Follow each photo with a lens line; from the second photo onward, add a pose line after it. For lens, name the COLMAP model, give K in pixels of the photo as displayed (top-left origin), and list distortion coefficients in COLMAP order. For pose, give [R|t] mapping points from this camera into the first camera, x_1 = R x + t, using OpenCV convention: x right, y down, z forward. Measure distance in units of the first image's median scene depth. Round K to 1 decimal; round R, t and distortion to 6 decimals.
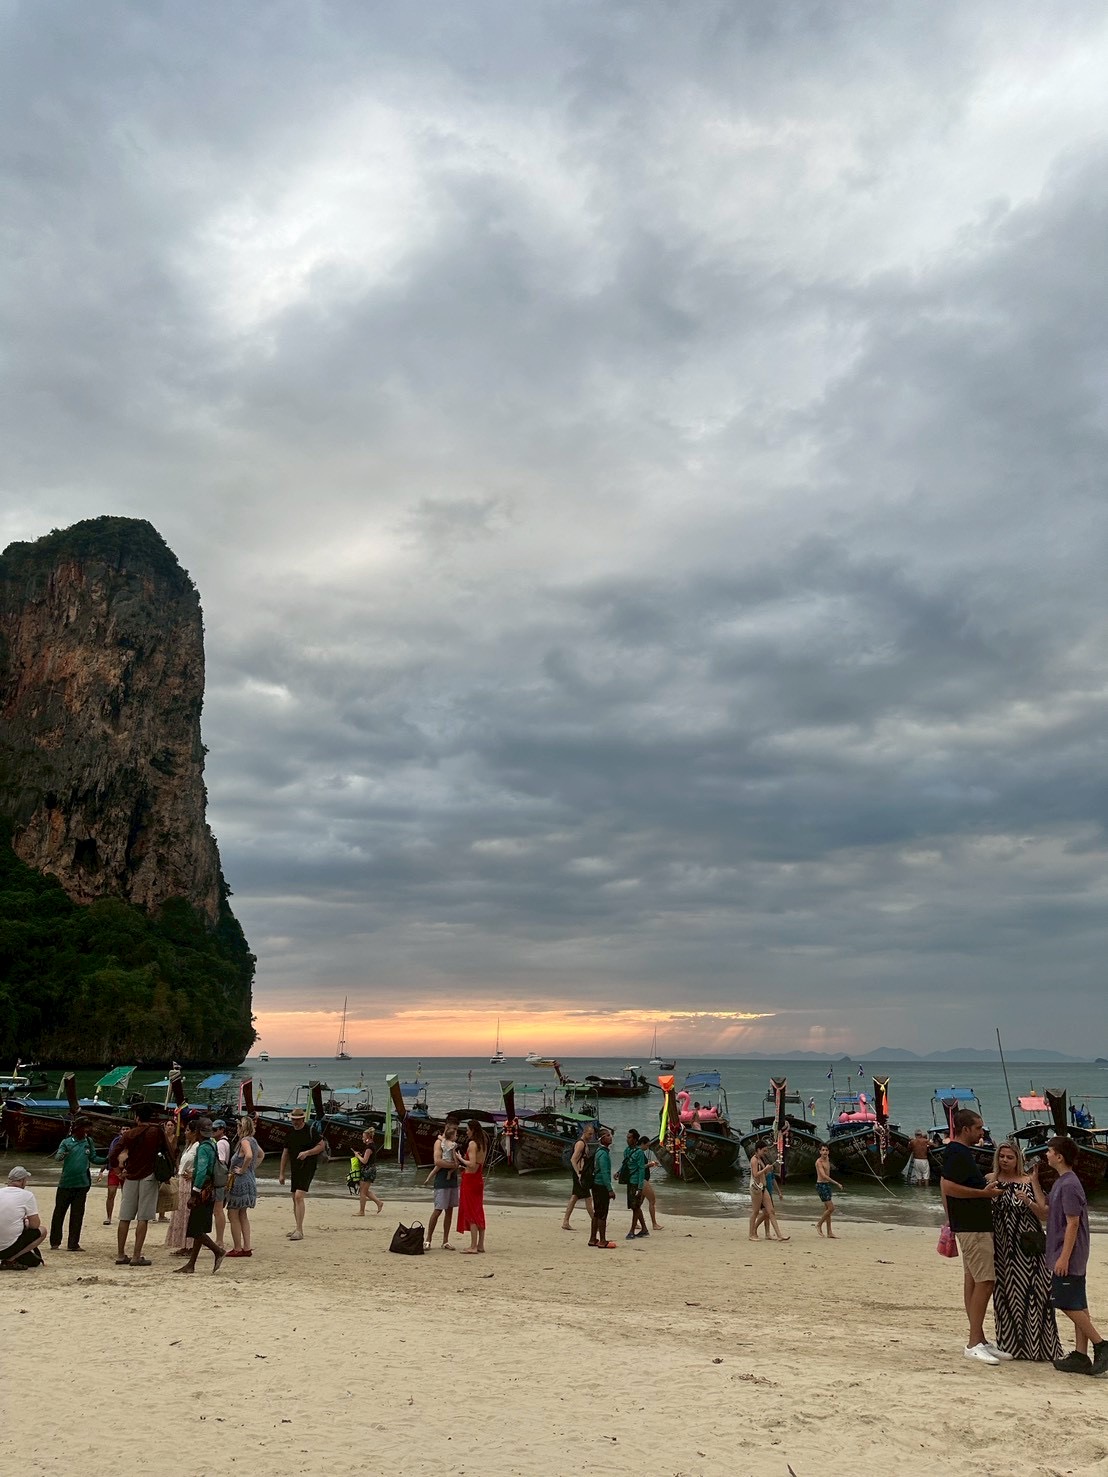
lens RADIAL K [[1040.5, 0, 554.5], [0, 1040.5, 729.1], [0, 0, 1]] dist [0.101647, -0.202073]
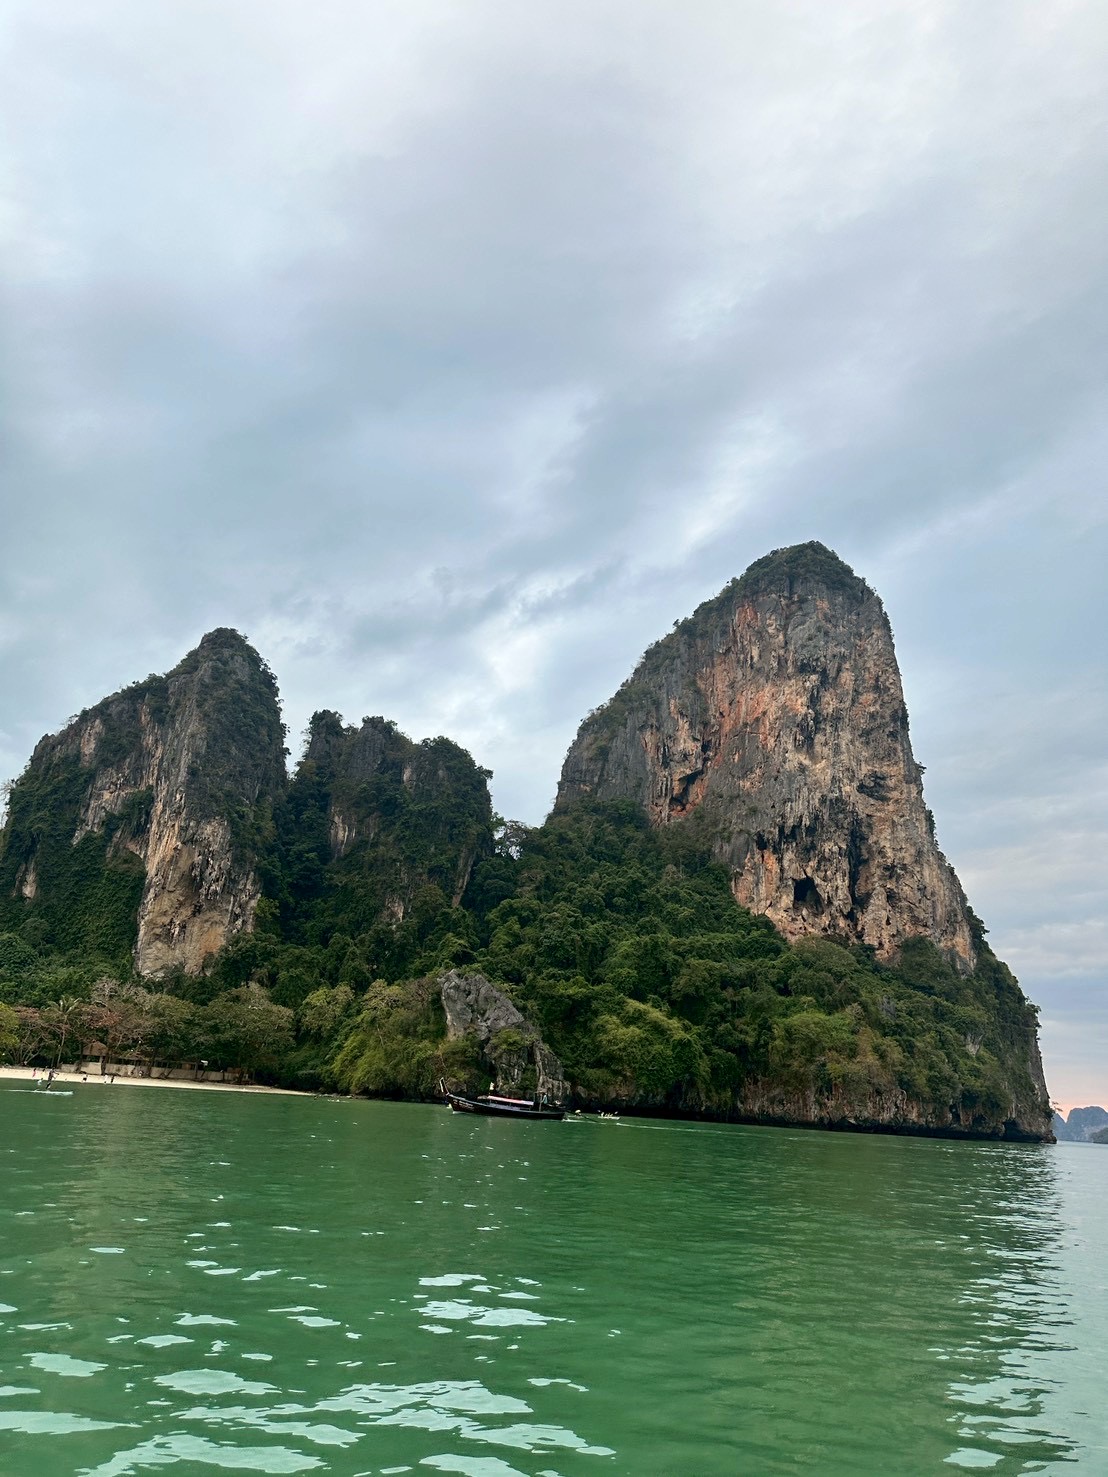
lens RADIAL K [[1035.9, 0, 555.3], [0, 1035.9, 728.4], [0, 0, 1]] dist [0.221832, -0.464308]
pose [[0.699117, -0.205697, -0.684781, 0.069408], [0.158281, 0.978487, -0.132326, 0.060465], [0.697268, -0.015877, 0.716634, 0.167918]]
